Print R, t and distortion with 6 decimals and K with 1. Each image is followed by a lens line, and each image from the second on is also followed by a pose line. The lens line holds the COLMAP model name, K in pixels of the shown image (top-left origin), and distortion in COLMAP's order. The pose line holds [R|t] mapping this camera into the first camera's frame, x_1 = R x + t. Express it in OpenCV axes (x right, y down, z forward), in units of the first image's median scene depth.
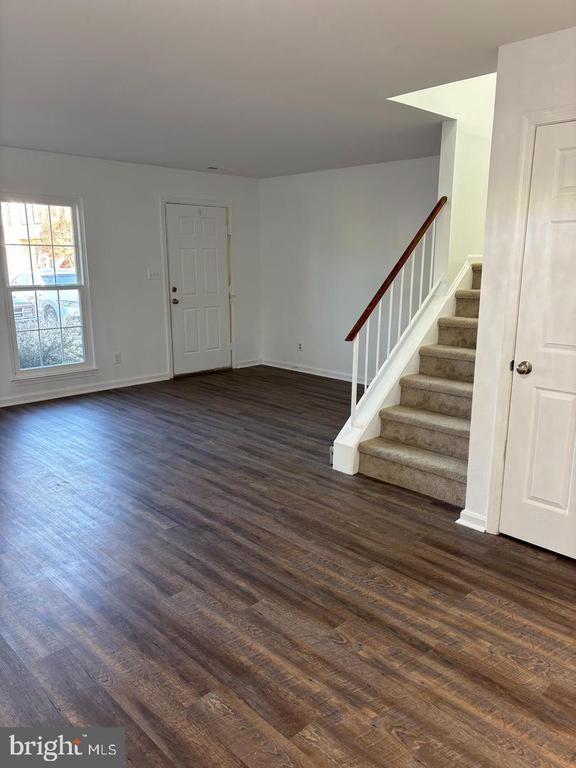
lens RADIAL K [[577.1, 0, 287.5], [0, 577.1, 385.0], [0, 0, 1]] dist [0.049602, -0.050818]
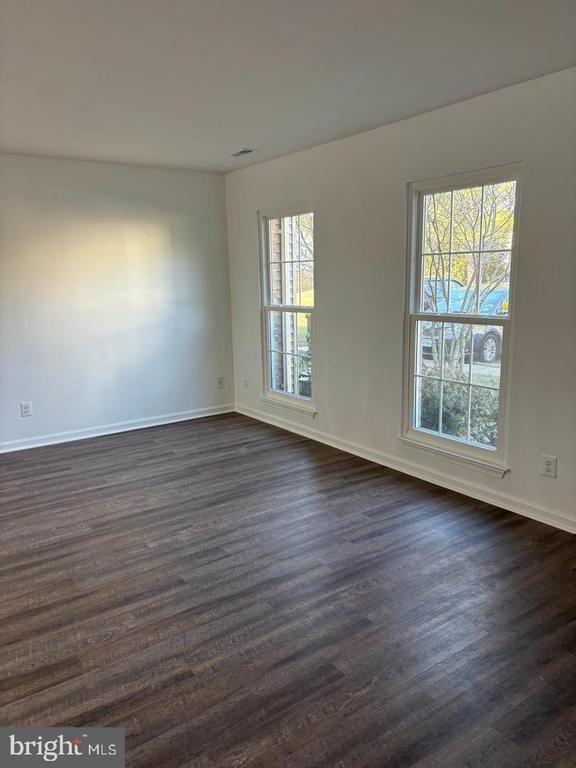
lens RADIAL K [[577.1, 0, 278.4], [0, 577.1, 382.8], [0, 0, 1]] dist [0.049602, -0.050818]
pose [[-0.169721, 0.184285, -0.968108, 0.432946], [-0.189973, 0.957817, 0.215631, -0.346630], [0.967008, 0.220511, -0.127552, 1.575727]]
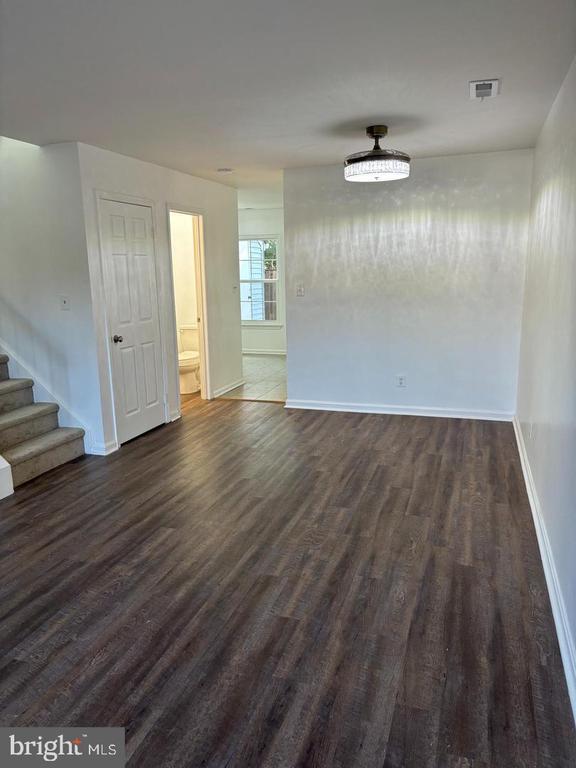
lens RADIAL K [[577.1, 0, 278.3], [0, 577.1, 385.1], [0, 0, 1]] dist [0.049602, -0.050818]
pose [[-0.451506, -0.169545, 0.876012, -1.107879], [0.213413, 0.932765, 0.290524, -0.249096], [-0.866370, 0.318126, -0.384966, 1.087124]]
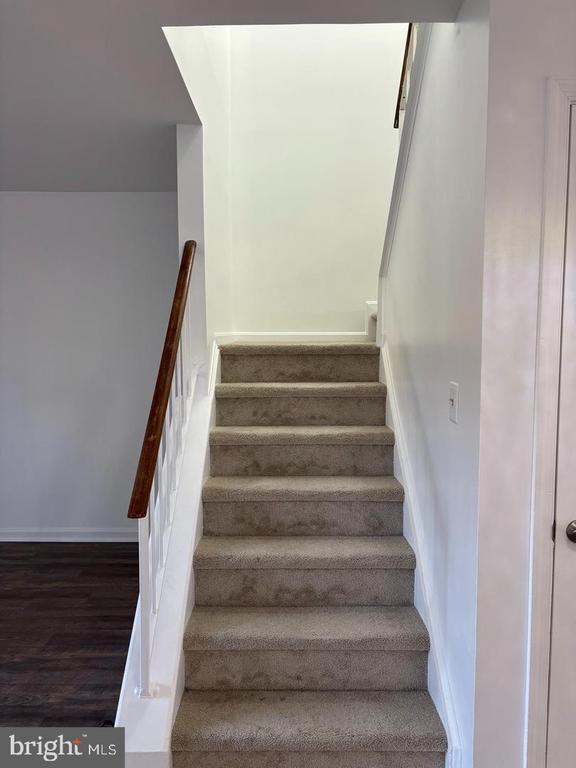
lens RADIAL K [[577.1, 0, 284.8], [0, 577.1, 383.7], [0, 0, 1]] dist [0.049602, -0.050818]
pose [[0.707424, -0.063764, 0.703908, -0.139523], [0.157432, 0.985118, -0.068980, -0.146119], [-0.689033, 0.159615, 0.706934, 0.661123]]
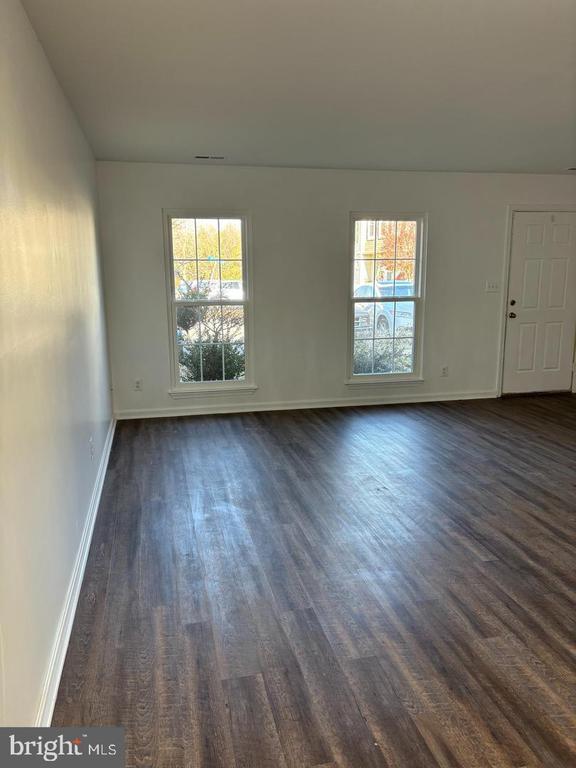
lens RADIAL K [[577.1, 0, 281.6], [0, 577.1, 386.6], [0, 0, 1]] dist [0.049602, -0.050818]
pose [[0.849568, 0.097018, -0.518481, -0.027082], [-0.105774, 0.994309, 0.012737, -0.005825], [0.516765, 0.044021, 0.854995, 0.023760]]
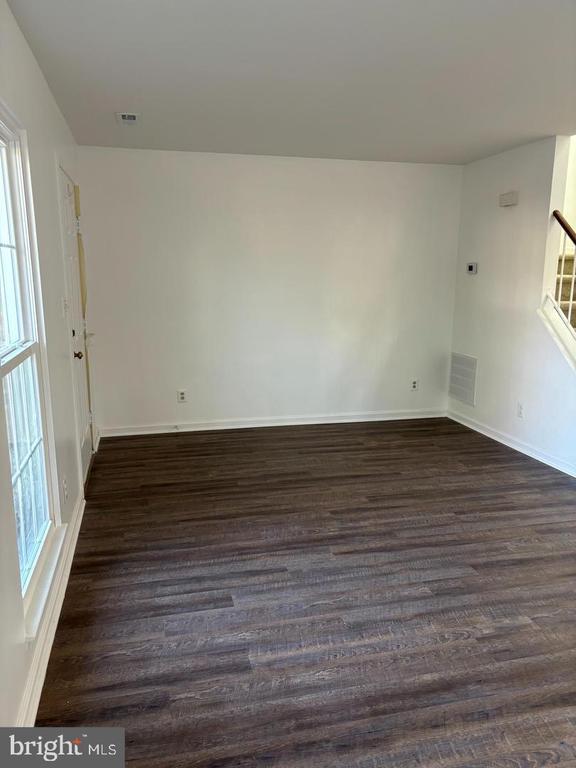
lens RADIAL K [[577.1, 0, 278.0], [0, 577.1, 383.7], [0, 0, 1]] dist [0.049602, -0.050818]
pose [[0.517289, -0.169180, 0.838922, -1.115009], [0.184849, 0.979214, 0.083491, -0.262664], [-0.835610, 0.111885, 0.537809, 1.149505]]
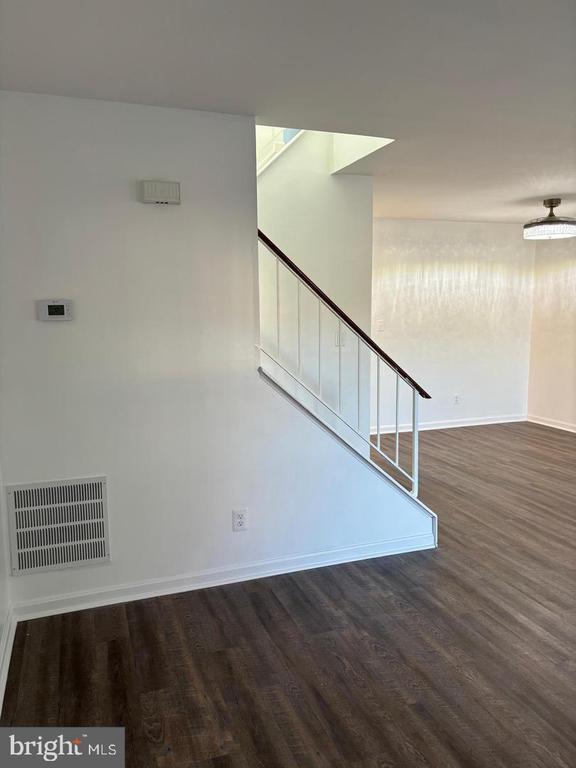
lens RADIAL K [[577.1, 0, 282.4], [0, 577.1, 387.6], [0, 0, 1]] dist [0.049602, -0.050818]
pose [[-0.905851, -0.049468, 0.420699, -0.080007], [0.101916, 0.938532, 0.329805, -0.473358], [-0.411154, 0.341630, -0.845128, 2.106969]]
